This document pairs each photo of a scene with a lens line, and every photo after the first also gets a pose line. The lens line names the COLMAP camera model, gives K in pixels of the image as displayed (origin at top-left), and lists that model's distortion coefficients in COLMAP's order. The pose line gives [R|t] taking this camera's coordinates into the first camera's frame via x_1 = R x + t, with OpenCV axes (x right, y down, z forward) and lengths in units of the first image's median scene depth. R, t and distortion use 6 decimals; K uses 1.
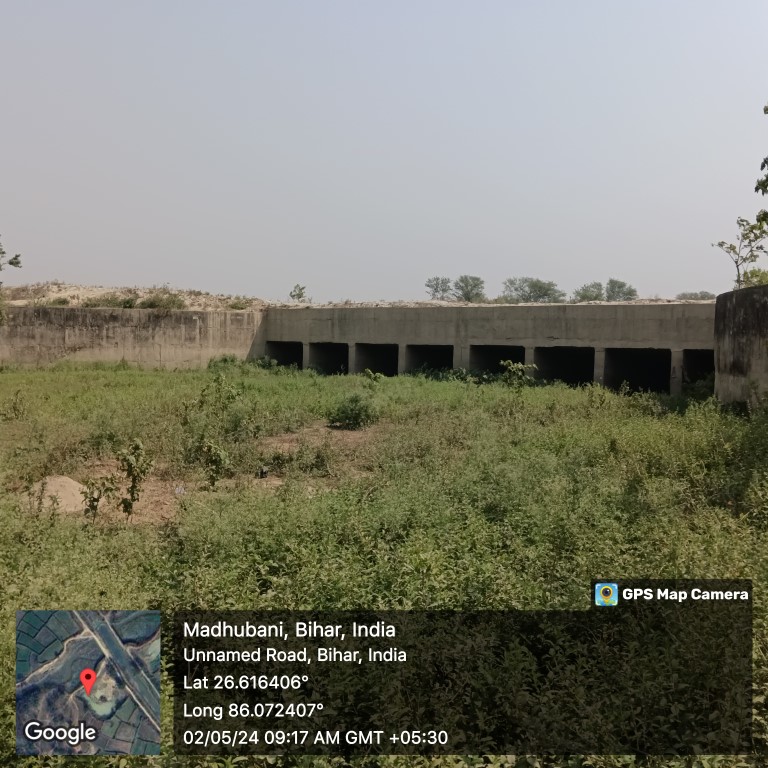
lens RADIAL K [[832.3, 0, 380.5], [0, 832.3, 398.2], [0, 0, 1]] dist [0.034587, 0.000000]
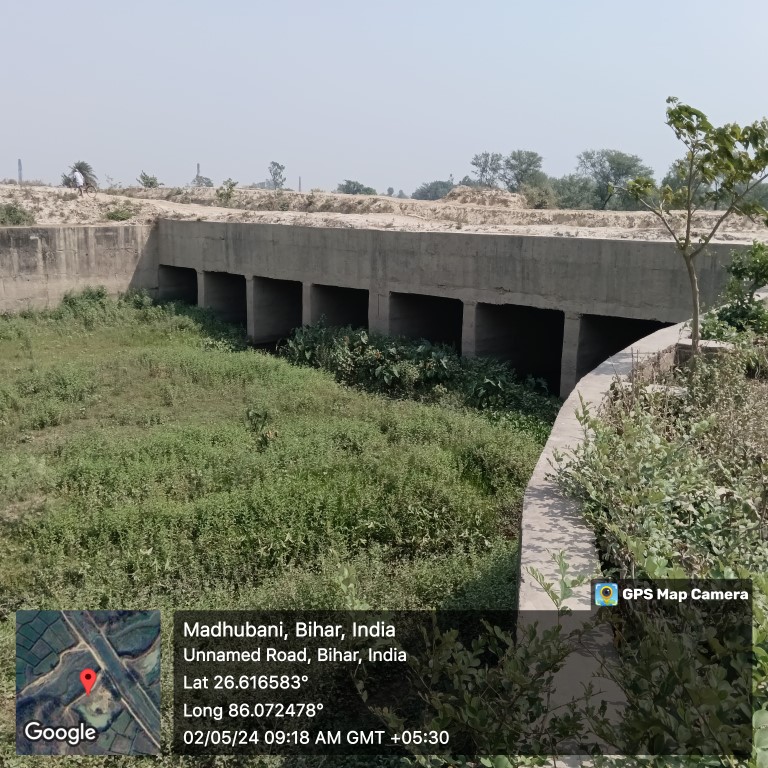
lens RADIAL K [[832.3, 0, 386.6], [0, 832.3, 385.3], [0, 0, 1]] dist [0.034587, 0.000000]
pose [[0.990552, 0.023759, -0.135060, 0.171549], [-0.004267, 0.989740, 0.142815, -0.074395], [0.137068, -0.140889, 0.980491, 0.323415]]
